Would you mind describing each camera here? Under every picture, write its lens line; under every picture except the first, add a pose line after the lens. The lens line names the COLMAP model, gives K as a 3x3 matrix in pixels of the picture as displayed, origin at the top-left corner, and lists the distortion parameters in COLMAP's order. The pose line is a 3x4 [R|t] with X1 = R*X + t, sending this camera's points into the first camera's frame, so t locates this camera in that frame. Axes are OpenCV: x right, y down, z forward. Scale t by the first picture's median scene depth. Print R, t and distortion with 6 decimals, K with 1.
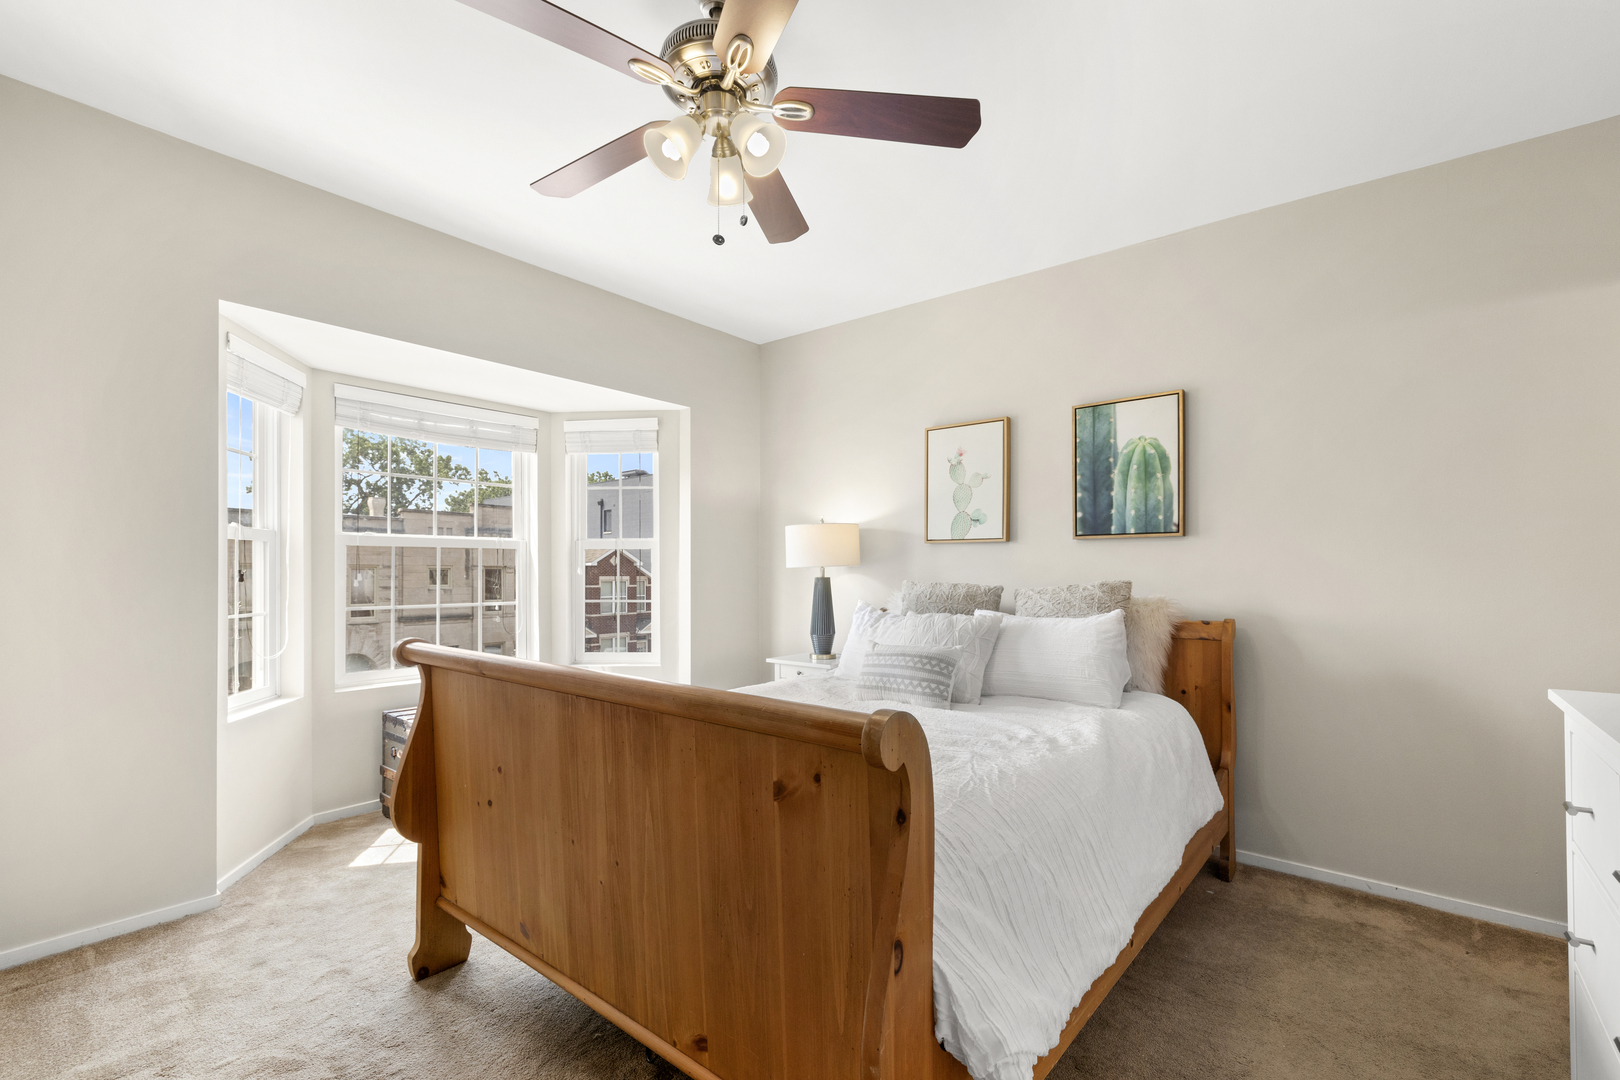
lens RADIAL K [[700.5, 0, 825.8], [0, 700.5, 569.6], [0, 0, 1]] dist [0.000271, 0.000072]
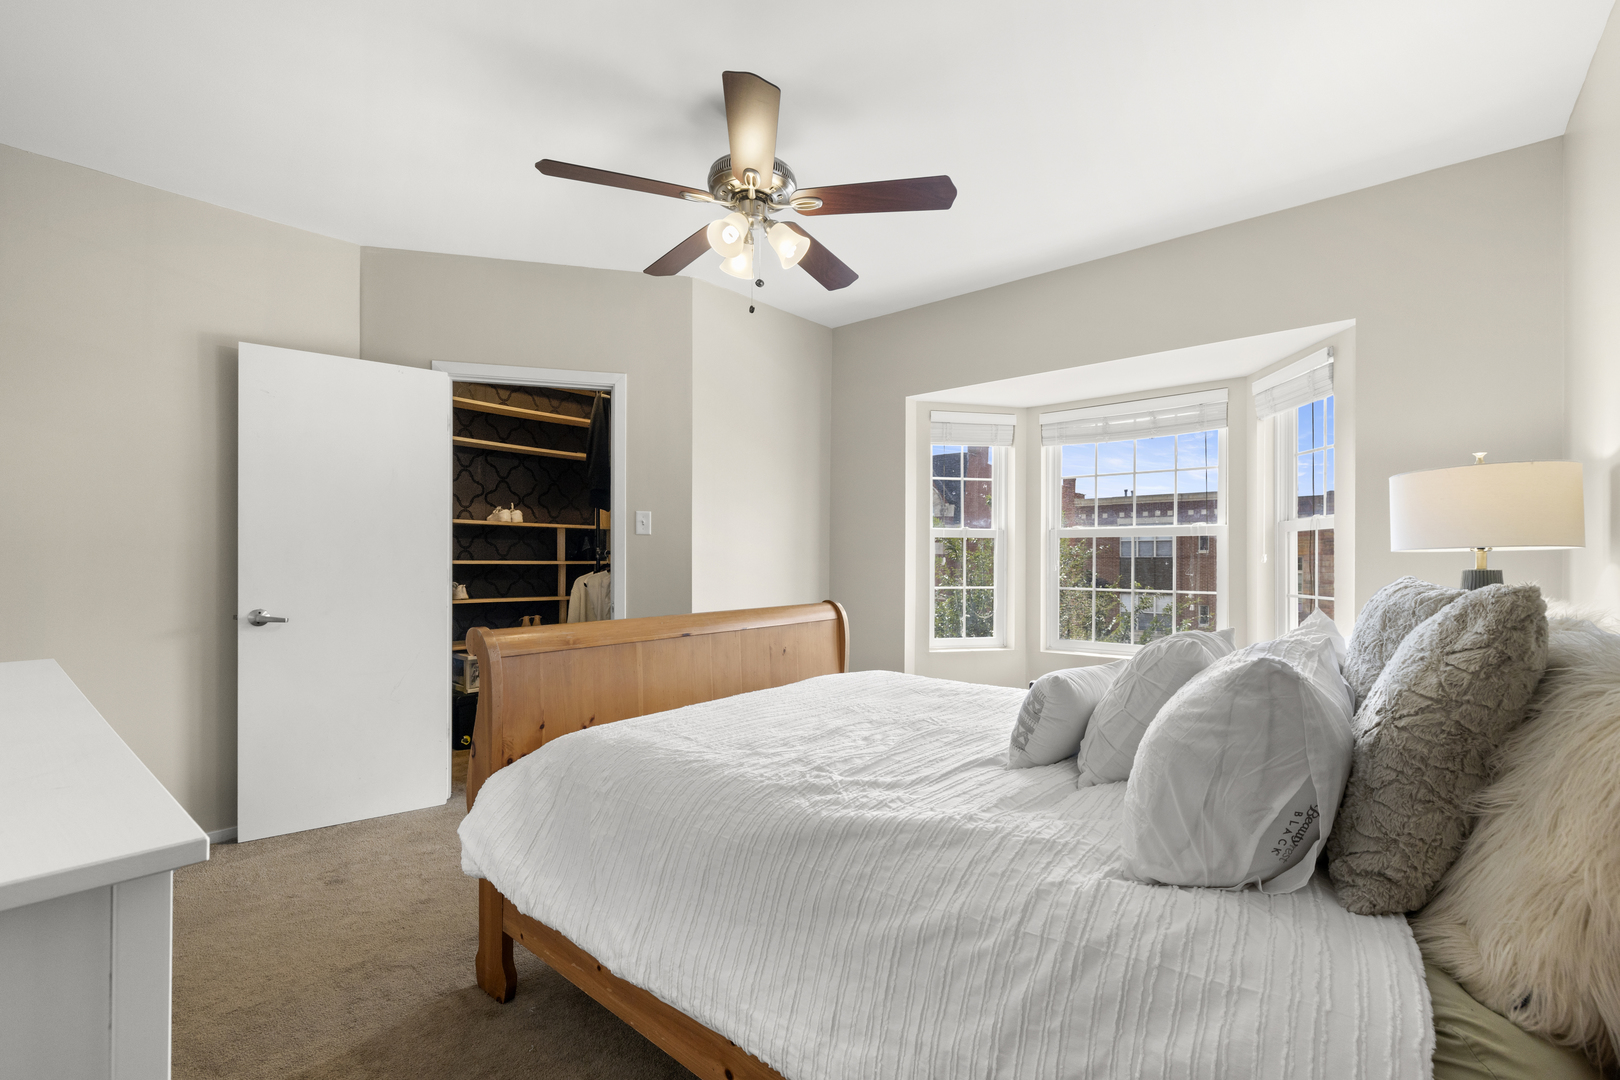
lens RADIAL K [[700.5, 0, 825.8], [0, 700.5, 569.6], [0, 0, 1]] dist [0.000271, 0.000072]
pose [[-0.008812, 0.016038, -0.999833, 0.634894], [-0.002563, 0.999868, 0.016061, 0.003119], [0.999958, 0.002704, -0.008769, 0.640992]]
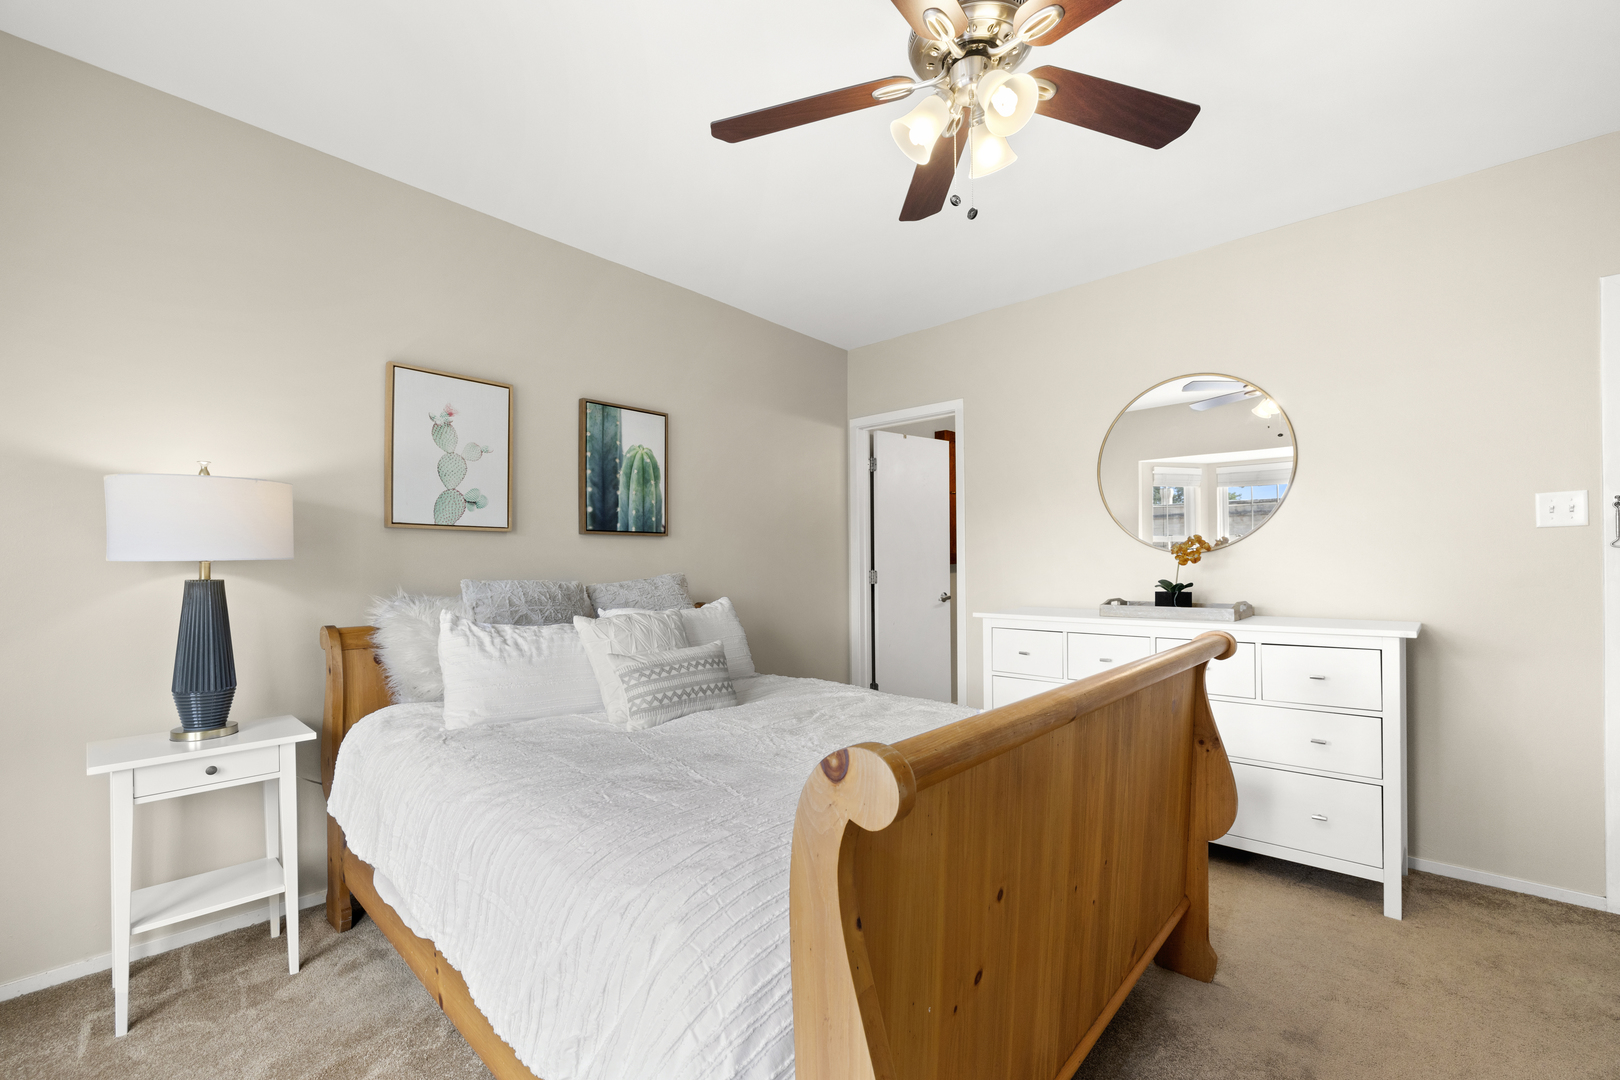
lens RADIAL K [[681.1, 0, 818.5], [0, 681.1, 566.7], [0, 0, 1]] dist [0.001094, 0.000084]
pose [[0.055924, -0.000690, 0.998435, -0.602073], [0.006921, 0.999976, 0.000303, 0.004894], [-0.998411, 0.006894, 0.055927, 0.643620]]
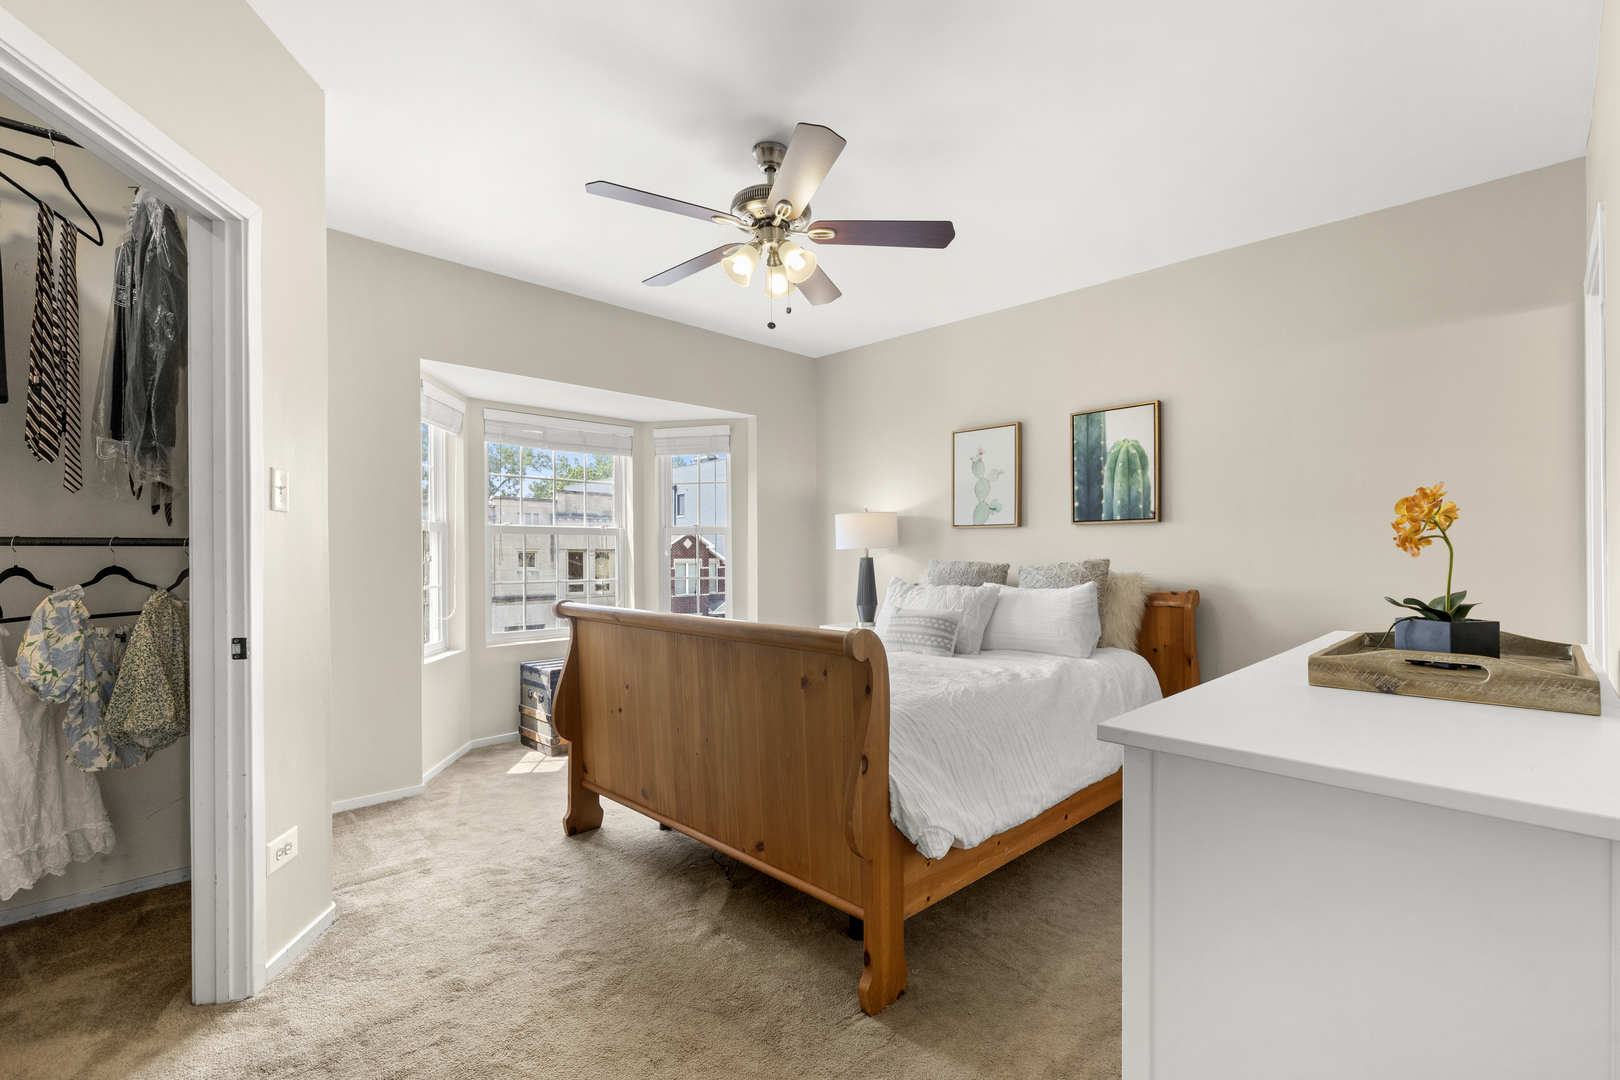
lens RADIAL K [[716.5, 0, 830.4], [0, 716.5, 554.8], [0, 0, 1]] dist [0.002064, 0.000123]
pose [[0.995526, -0.003613, -0.094419, 0.060722], [0.004027, 0.999983, 0.004187, 0.001282], [0.094402, -0.004549, 0.995524, -0.267614]]
